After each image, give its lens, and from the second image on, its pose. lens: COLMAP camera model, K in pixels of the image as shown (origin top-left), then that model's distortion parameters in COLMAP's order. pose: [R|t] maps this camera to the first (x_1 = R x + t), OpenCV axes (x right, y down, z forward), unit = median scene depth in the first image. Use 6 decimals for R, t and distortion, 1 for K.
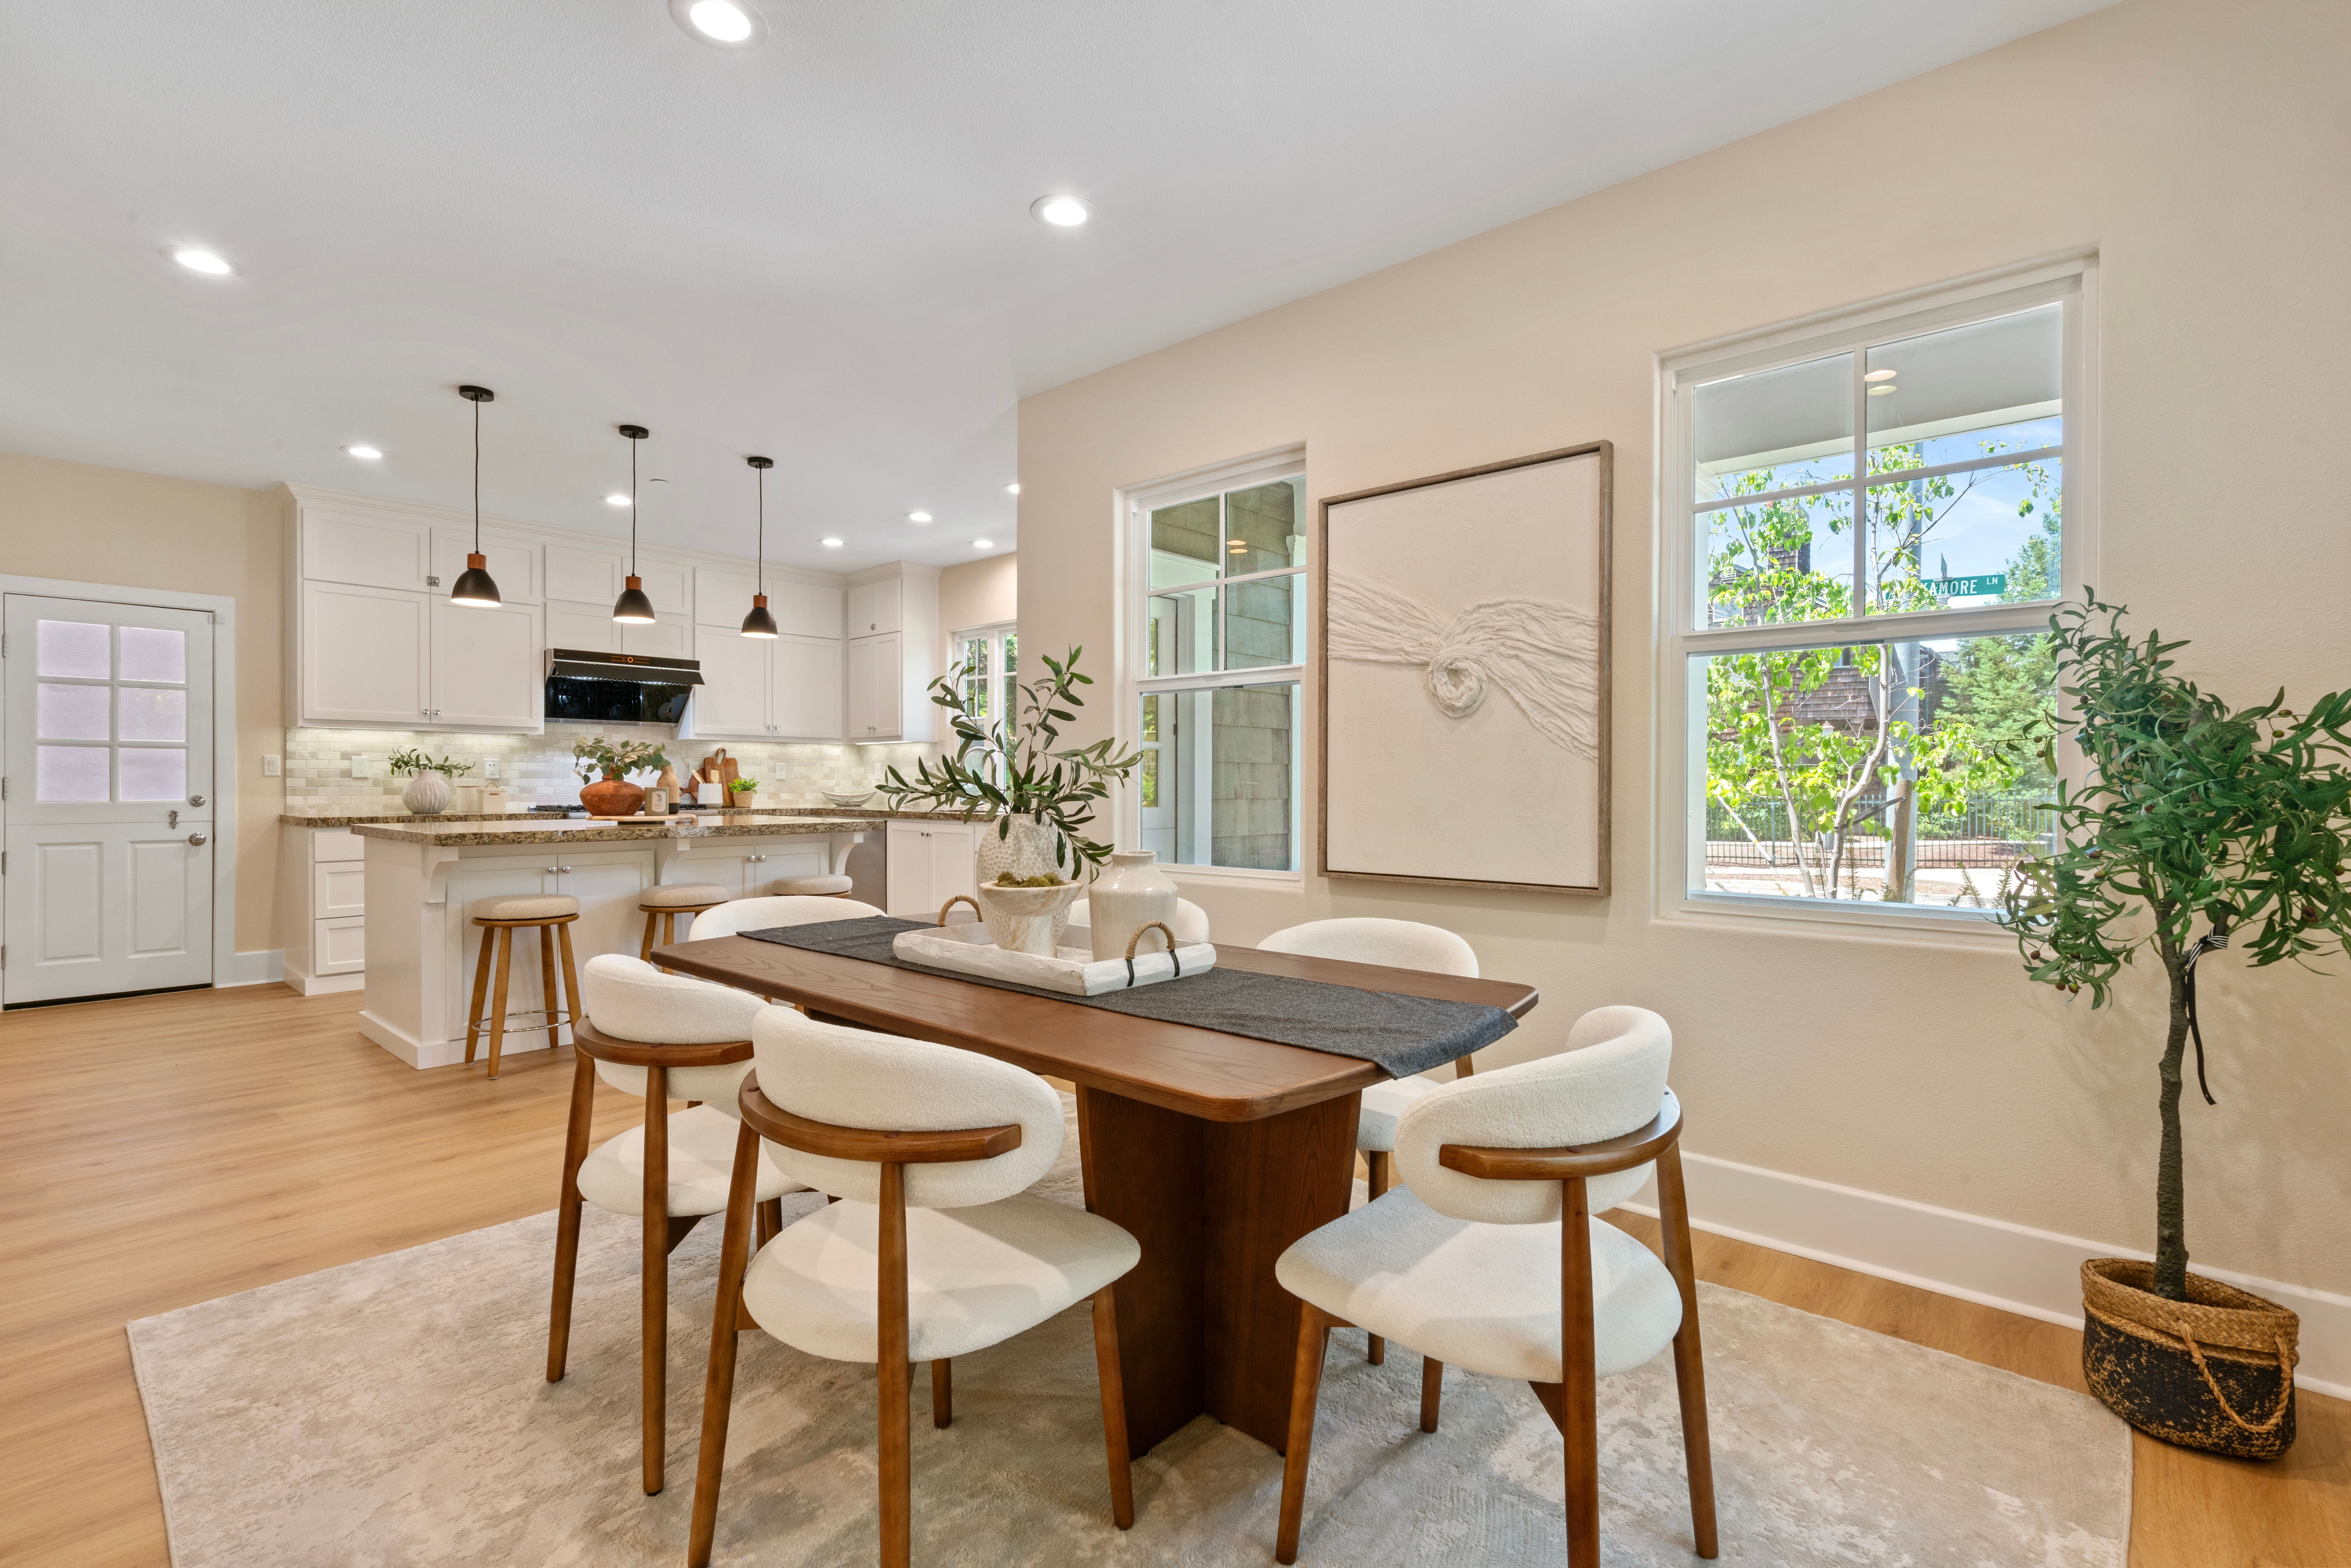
lens RADIAL K [[1068.1, 0, 1171.9], [0, 1068.1, 784.1], [0, 0, 1]] dist [-0.002262, 0.000643]
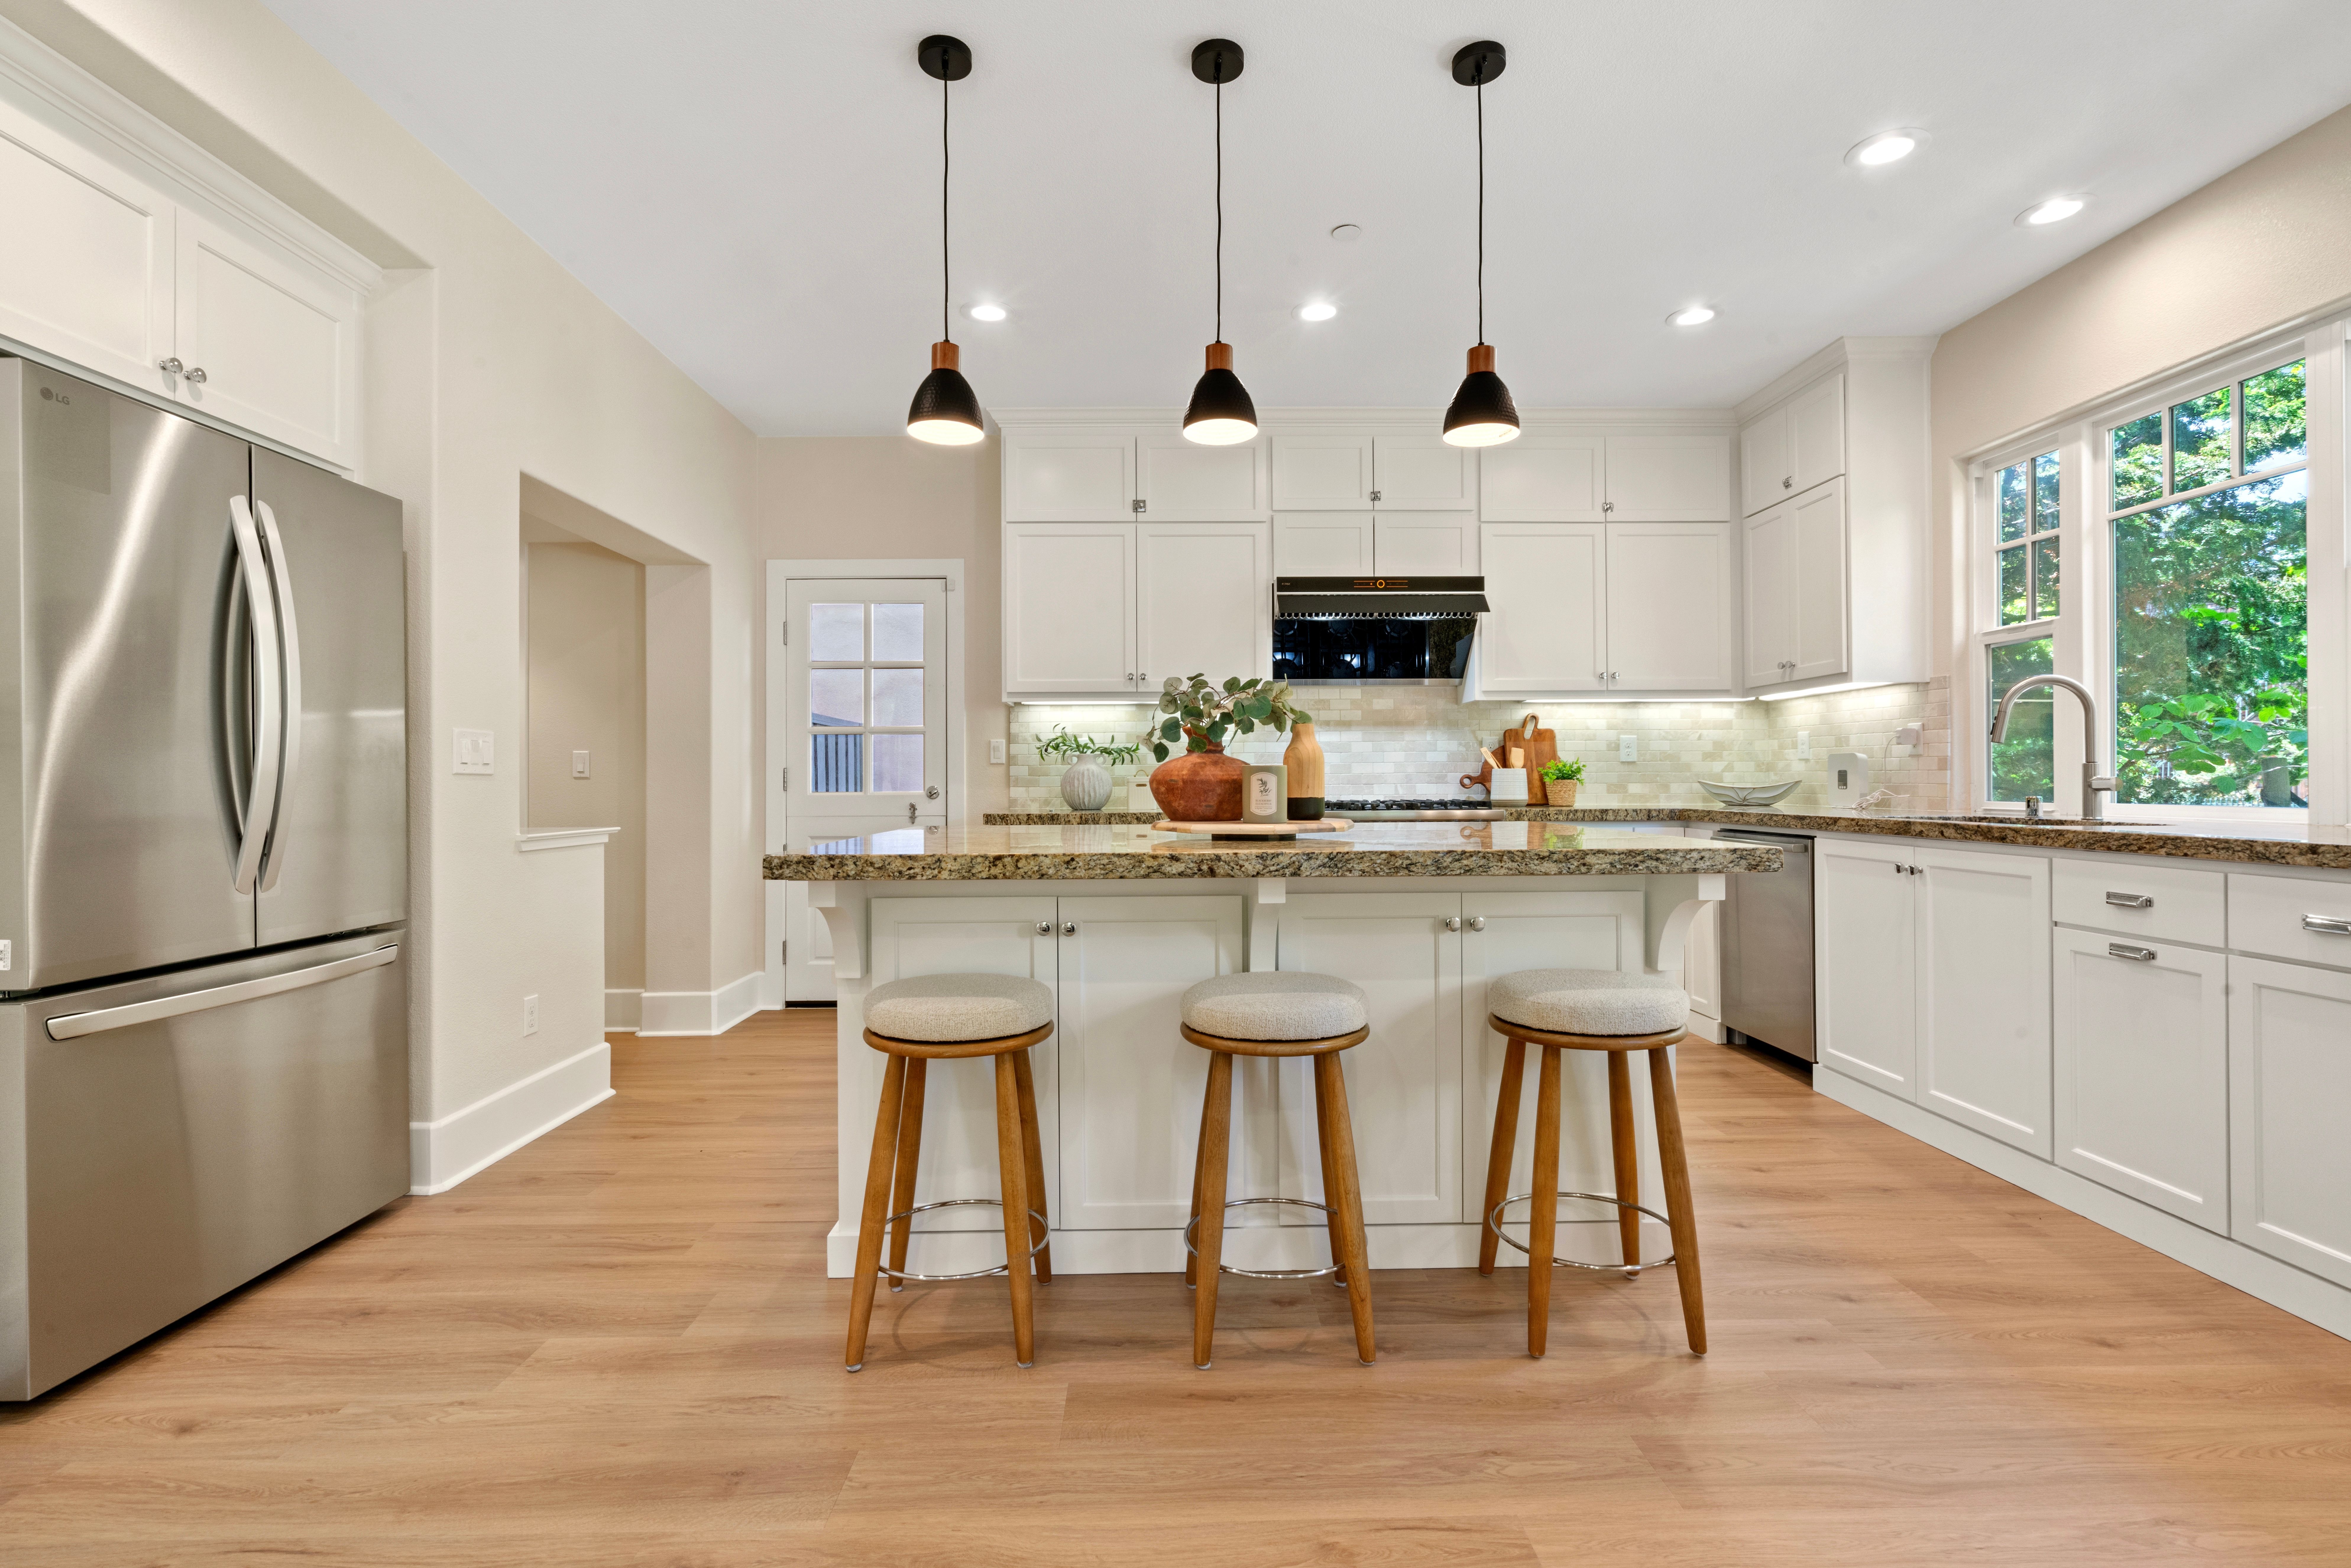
lens RADIAL K [[1061.1, 0, 1175.5], [0, 1061.1, 784.0], [0, 0, 1]] dist [-0.001308, -0.000026]
pose [[0.680940, -0.004486, -0.732325, -0.109255], [0.006612, 0.999978, 0.000023, 0.008163], [0.732309, -0.004858, 0.680955, 0.454407]]
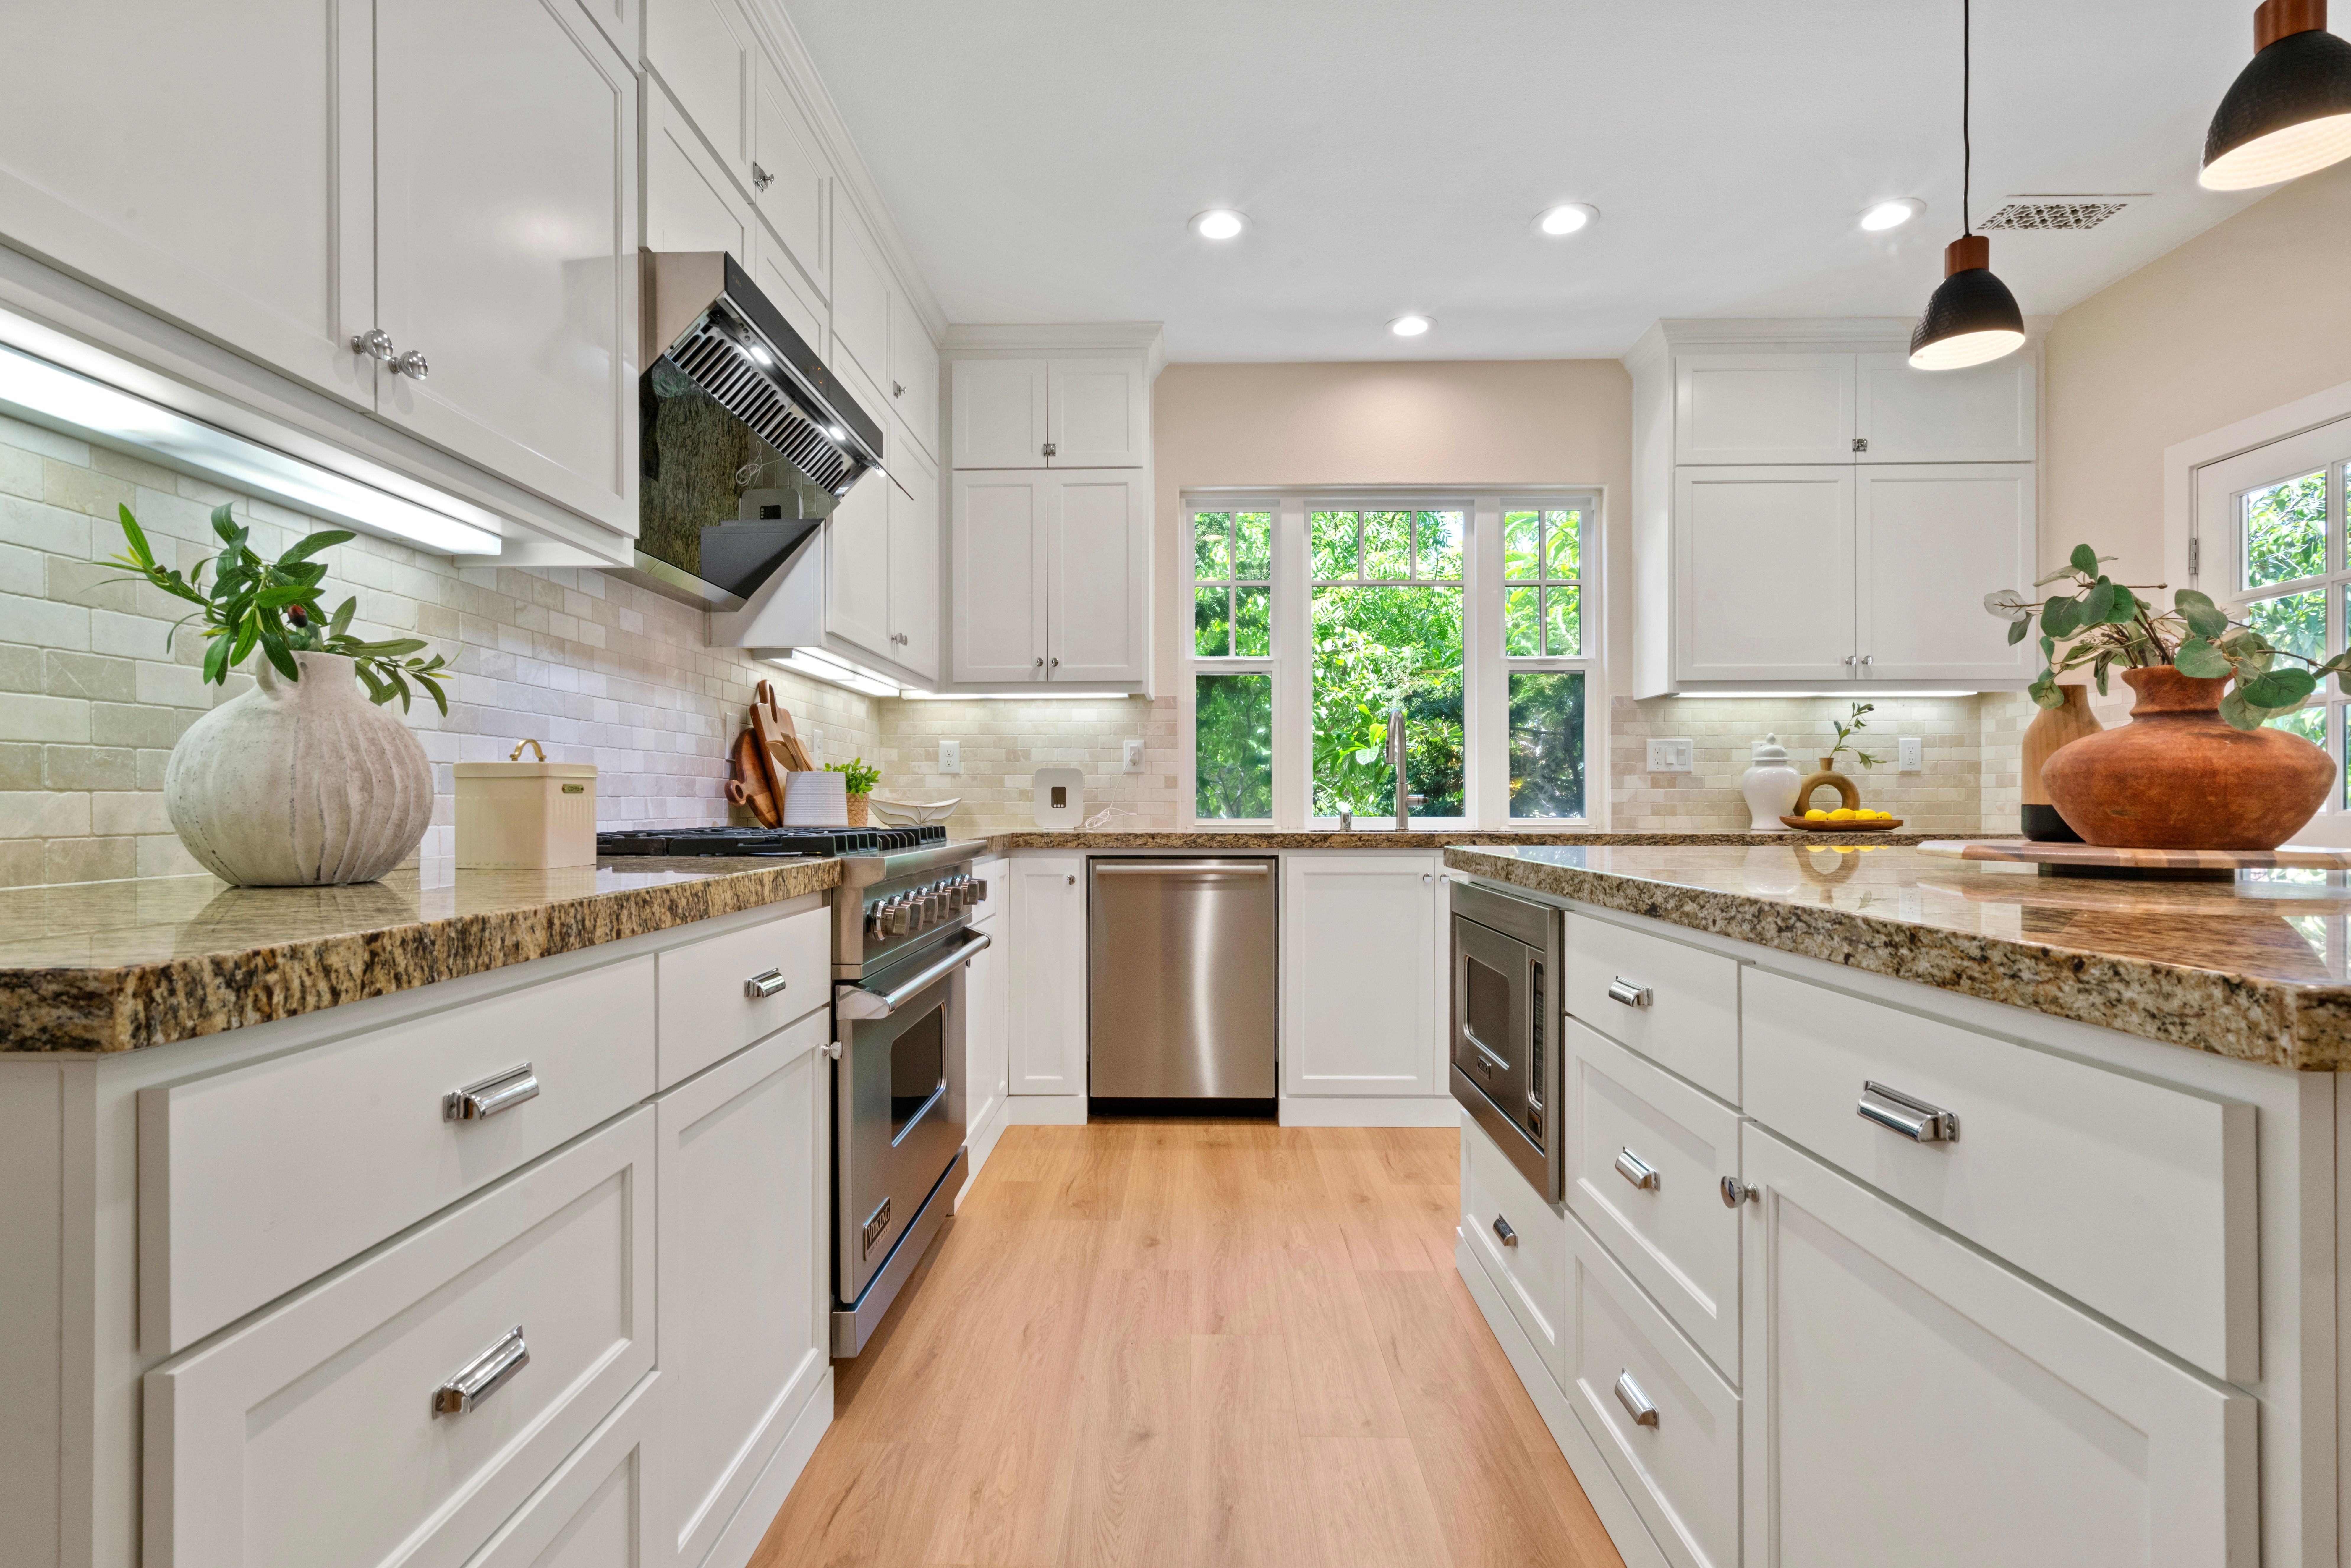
lens RADIAL K [[1112.6, 0, 1168.5], [0, 1112.6, 805.4], [0, 0, 1]] dist [-0.000838, 0.000784]
pose [[0.761683, -0.002314, 0.647946, -0.649435], [0.003206, 0.999995, -0.000197, 0.012764], [-0.647942, 0.002227, 0.761687, 0.681490]]
